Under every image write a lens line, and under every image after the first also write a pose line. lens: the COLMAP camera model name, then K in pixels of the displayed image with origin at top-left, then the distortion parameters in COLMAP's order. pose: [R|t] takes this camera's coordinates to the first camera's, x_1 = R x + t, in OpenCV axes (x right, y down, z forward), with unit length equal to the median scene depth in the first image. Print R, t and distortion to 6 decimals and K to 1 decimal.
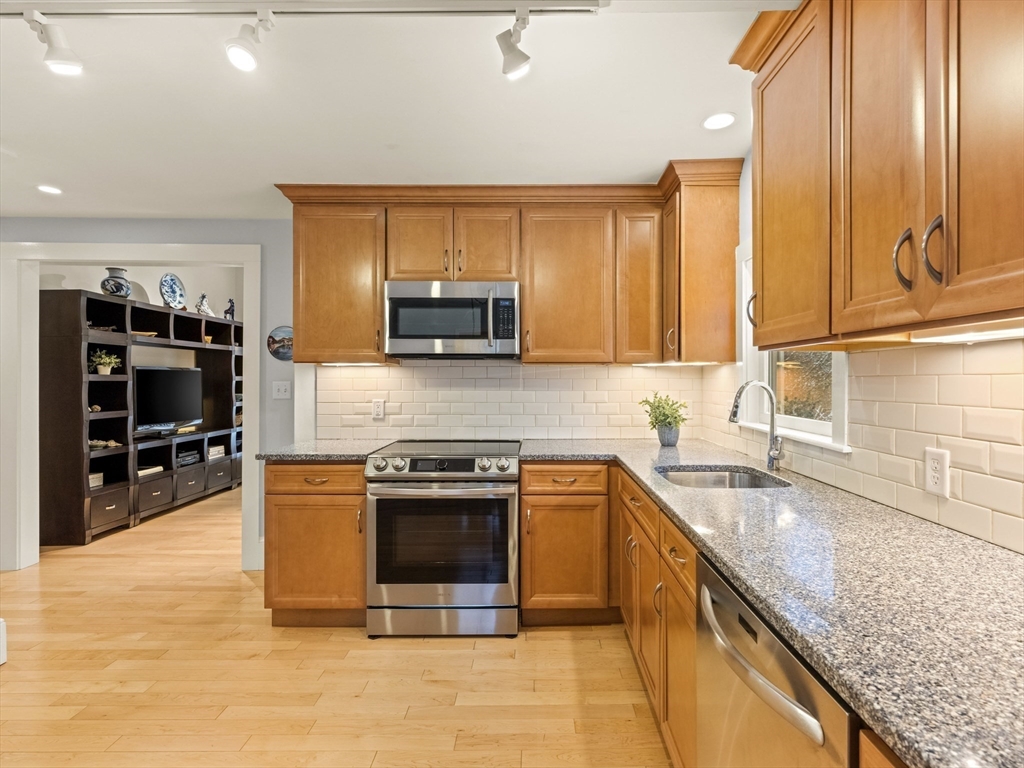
lens RADIAL K [[505.7, 0, 537.5], [0, 505.7, 381.1], [0, 0, 1]] dist [-0.000556, -0.000164]
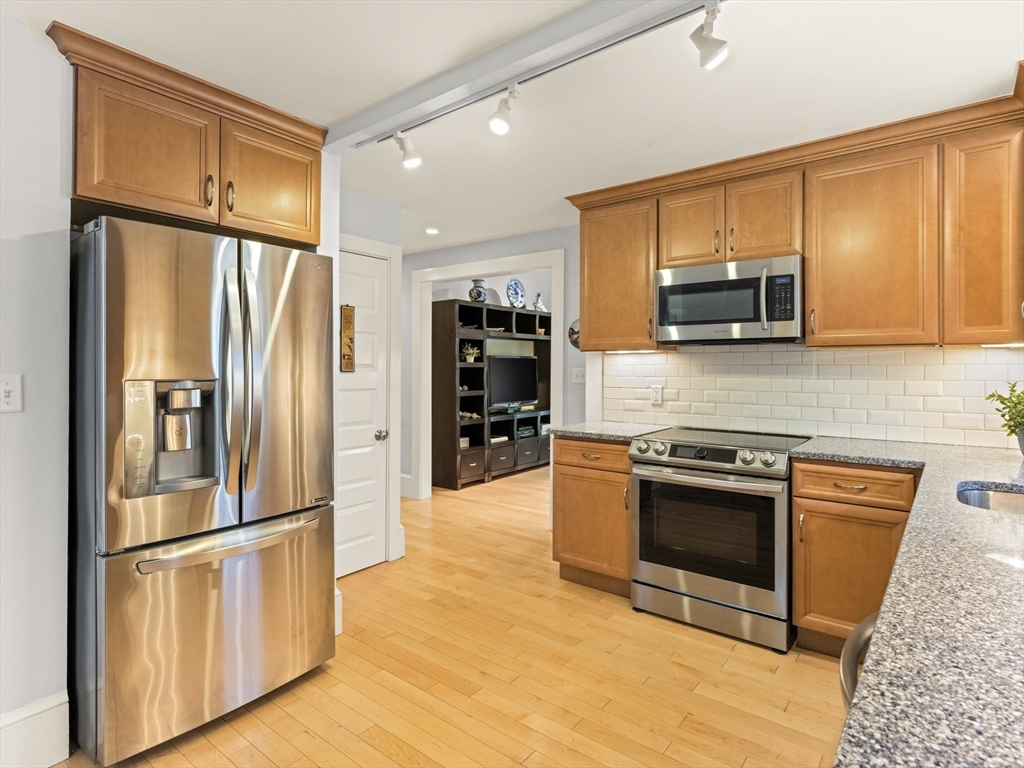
lens RADIAL K [[548.0, 0, 515.6], [0, 548.0, 366.1], [0, 0, 1]] dist [0.002714, -0.000718]
pose [[0.782670, -0.000222, -0.622437, 0.171367], [-0.001463, 0.999997, -0.002196, -0.000385], [0.622435, 0.002629, 0.782667, -0.050806]]
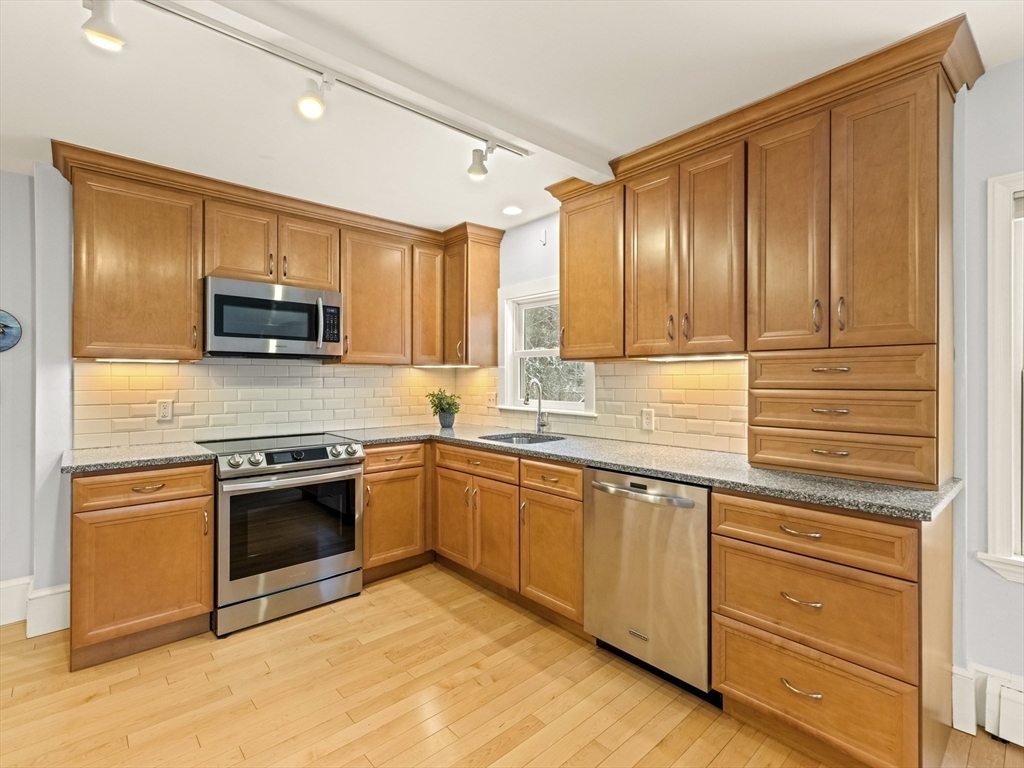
lens RADIAL K [[481.7, 0, 514.8], [0, 481.7, 378.6], [0, 0, 1]] dist [0.000524, -0.000058]
pose [[0.747629, 0.000204, 0.664117, -0.475426], [0.002957, 0.999989, -0.003637, 0.003907], [-0.664110, 0.004683, 0.747620, -0.082147]]
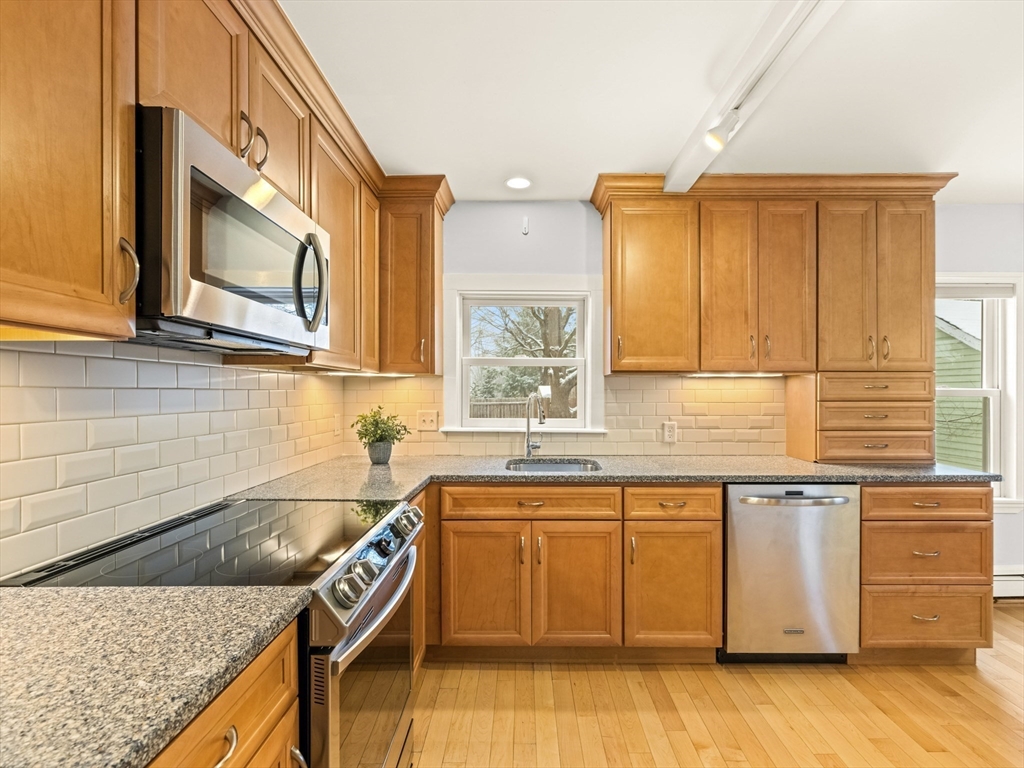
lens RADIAL K [[470.2, 0, 505.1], [0, 470.2, 394.6], [0, 0, 1]] dist [-0.001102, 0.000654]
pose [[0.013823, -0.004701, 0.999893, -0.619260], [0.003330, 0.999984, 0.004656, -0.000981], [-0.999899, 0.003266, 0.013838, 0.787047]]
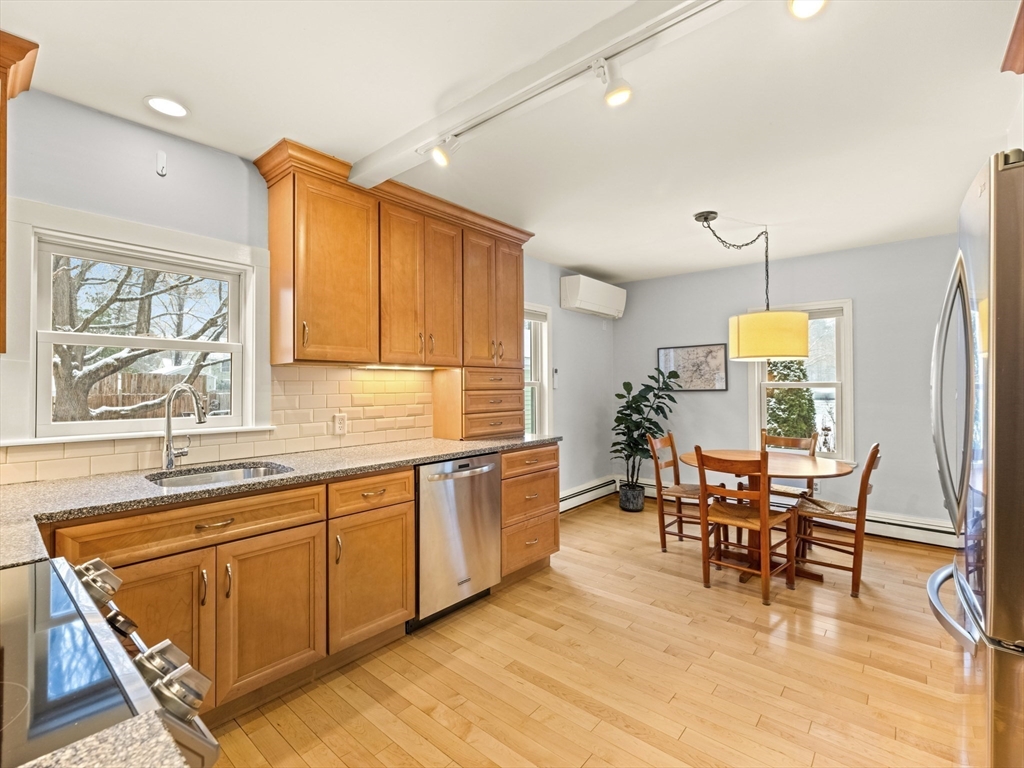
lens RADIAL K [[471.0, 0, 508.2], [0, 471.0, 381.6], [0, 0, 1]] dist [0.000218, 0.000217]
pose [[-0.746657, 0.009799, 0.665137, -0.534849], [0.007339, 0.999952, -0.006493, 0.004687], [-0.665168, 0.000033, -0.746694, 0.956637]]
